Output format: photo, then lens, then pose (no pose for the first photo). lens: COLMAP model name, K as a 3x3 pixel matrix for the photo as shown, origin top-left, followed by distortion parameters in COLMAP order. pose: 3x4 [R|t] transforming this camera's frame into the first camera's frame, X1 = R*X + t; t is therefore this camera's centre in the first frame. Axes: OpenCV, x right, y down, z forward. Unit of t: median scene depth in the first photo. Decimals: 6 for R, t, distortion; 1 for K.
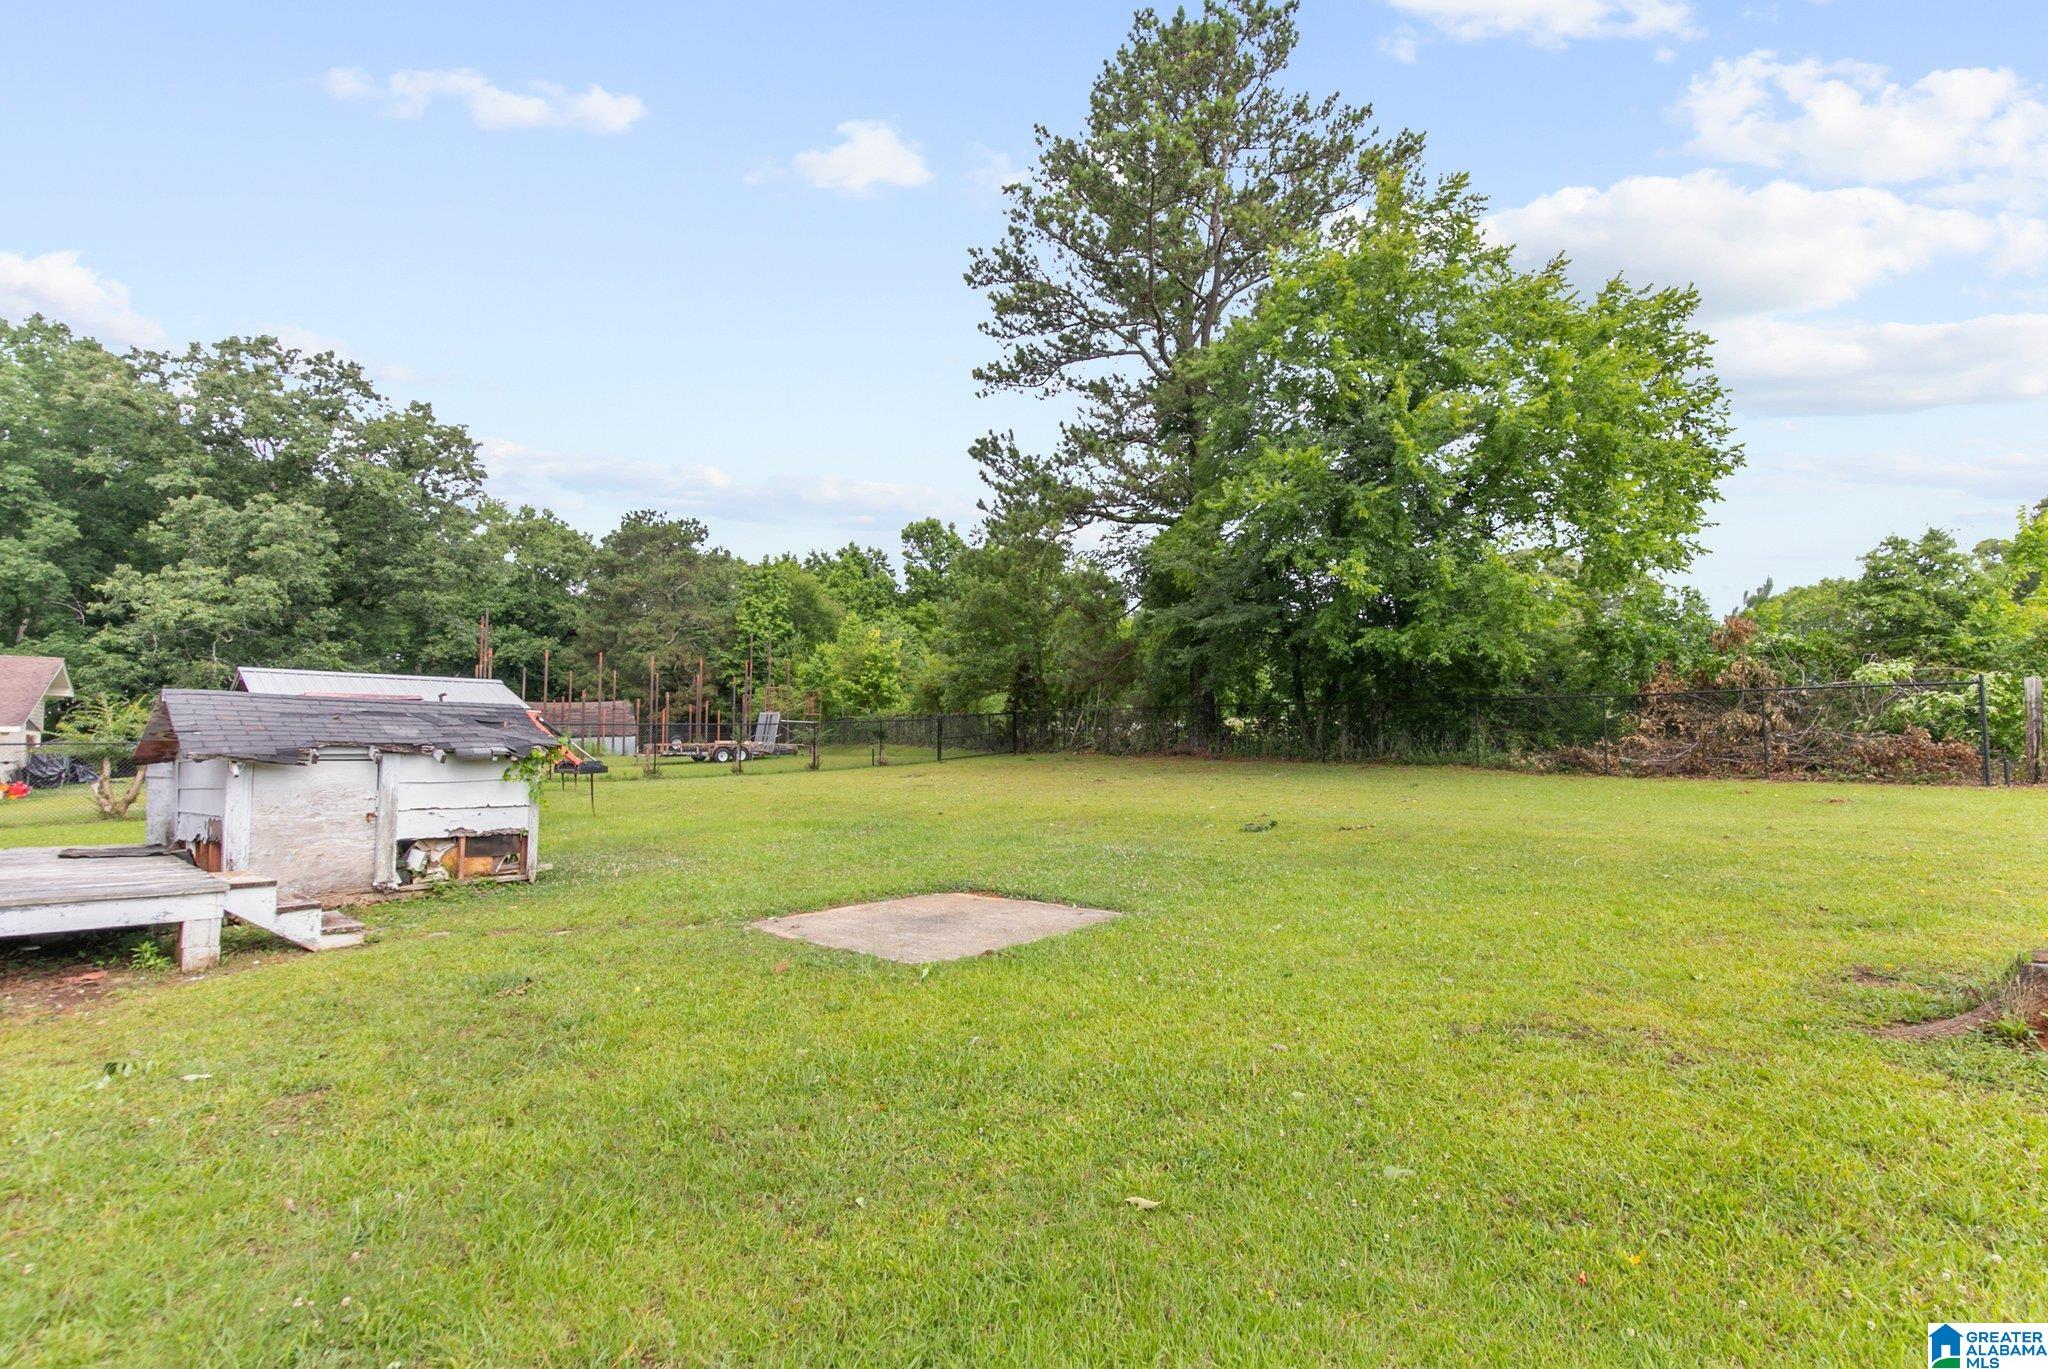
lens RADIAL K [[937.7, 0, 1029.6], [0, 937.7, 699.4], [0, 0, 1]] dist [-0.002561, -0.001290]
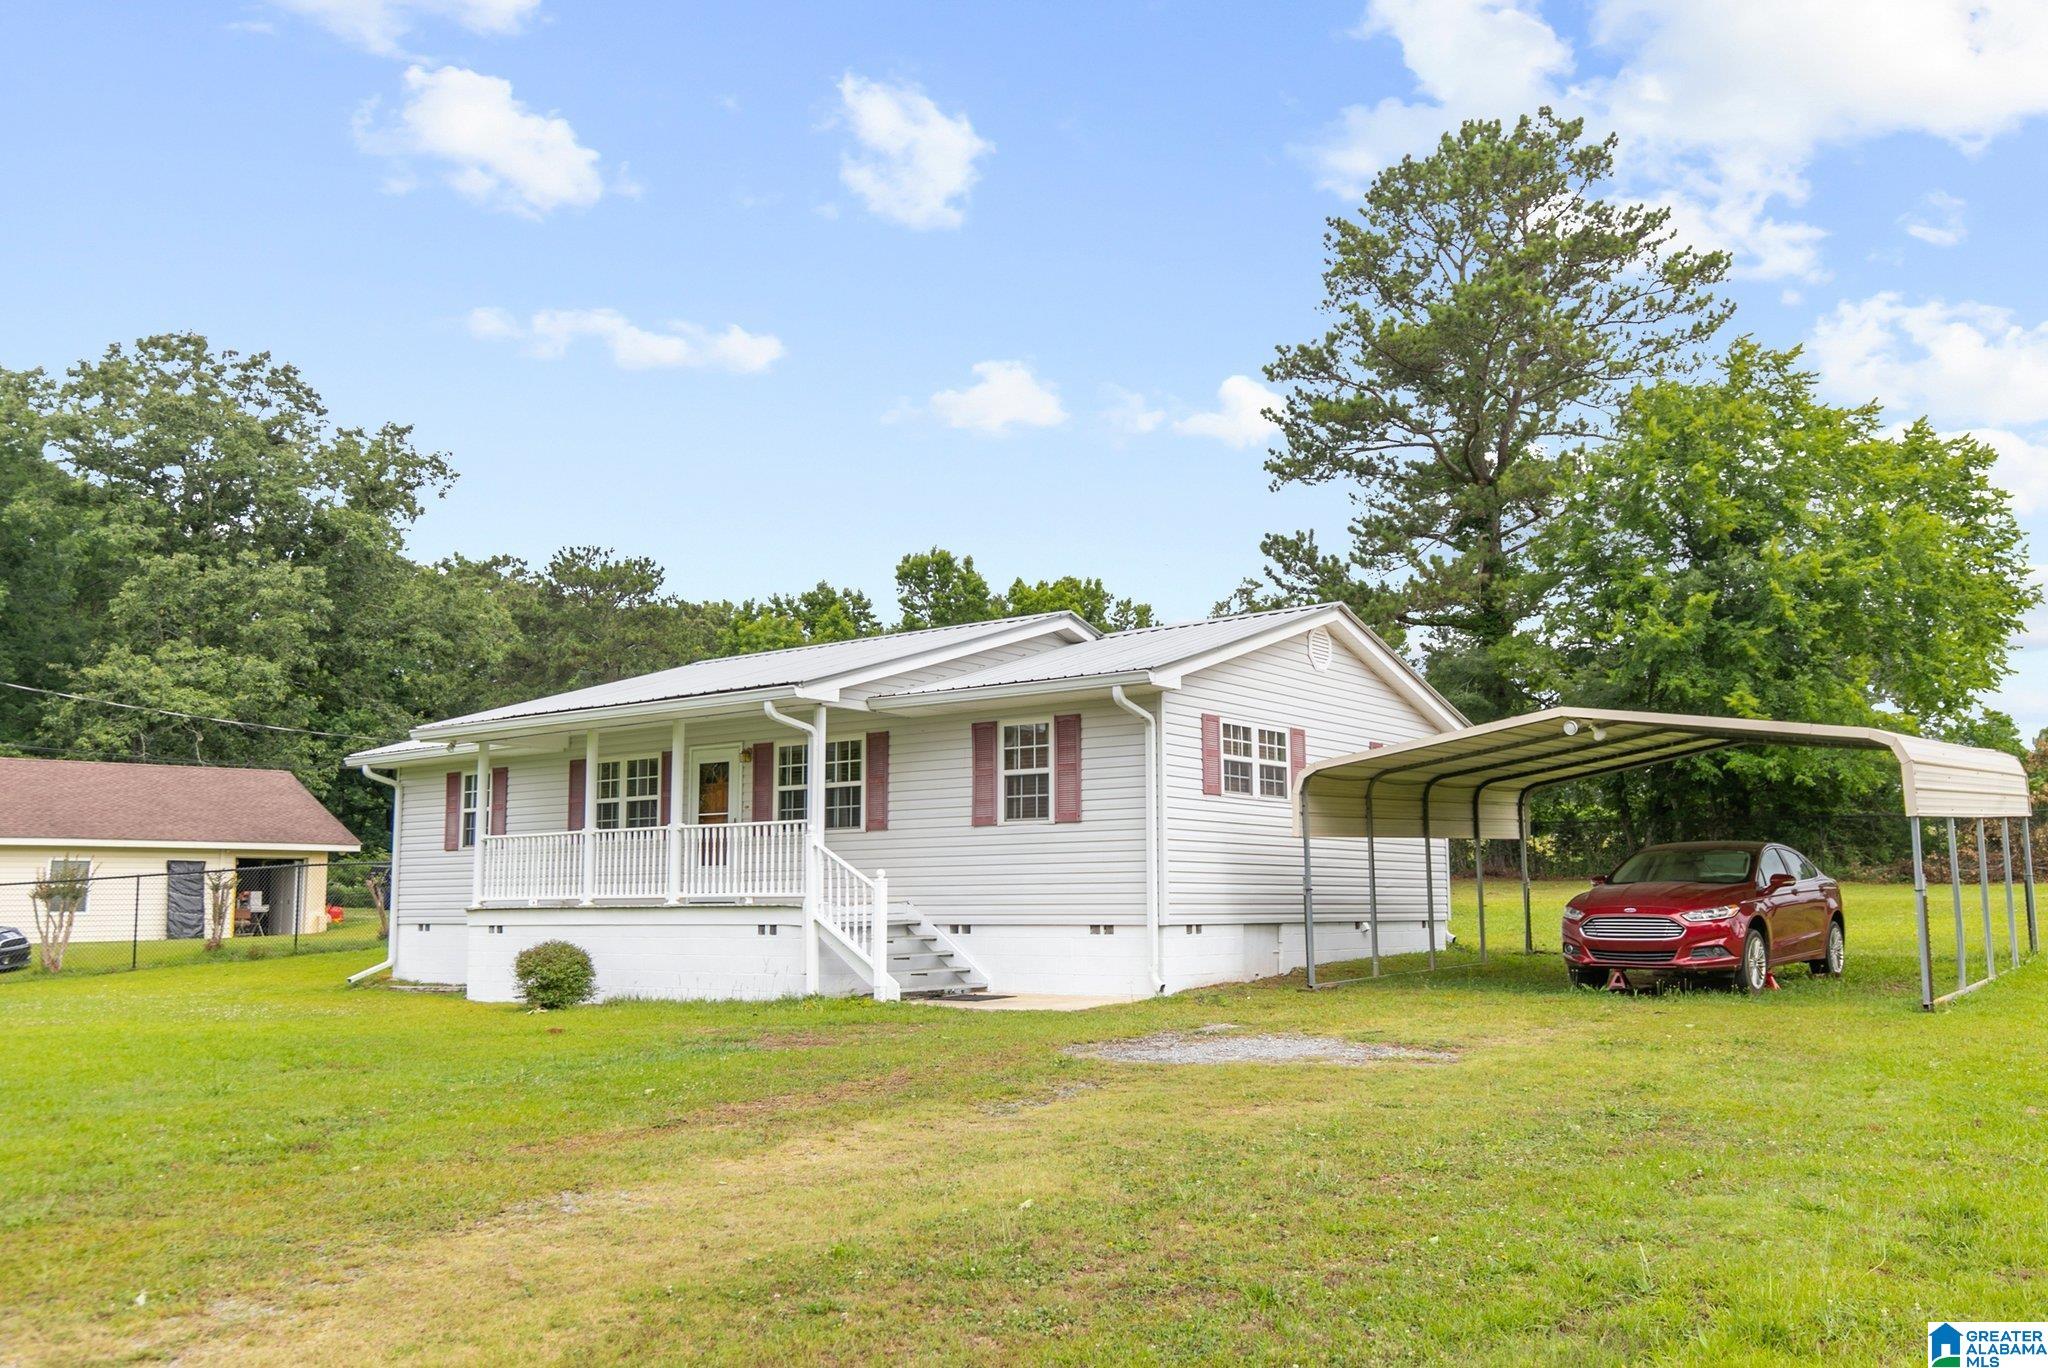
lens RADIAL K [[1633.1, 0, 1016.3], [0, 1633.1, 687.9], [0, 0, 1]] dist [-0.036511, 0.005061]
pose [[0.997411, 0.006869, 0.071584, -0.537156], [-0.001337, 0.997027, -0.077043, -0.002748], [-0.071901, 0.076748, 0.994455, -0.736844]]
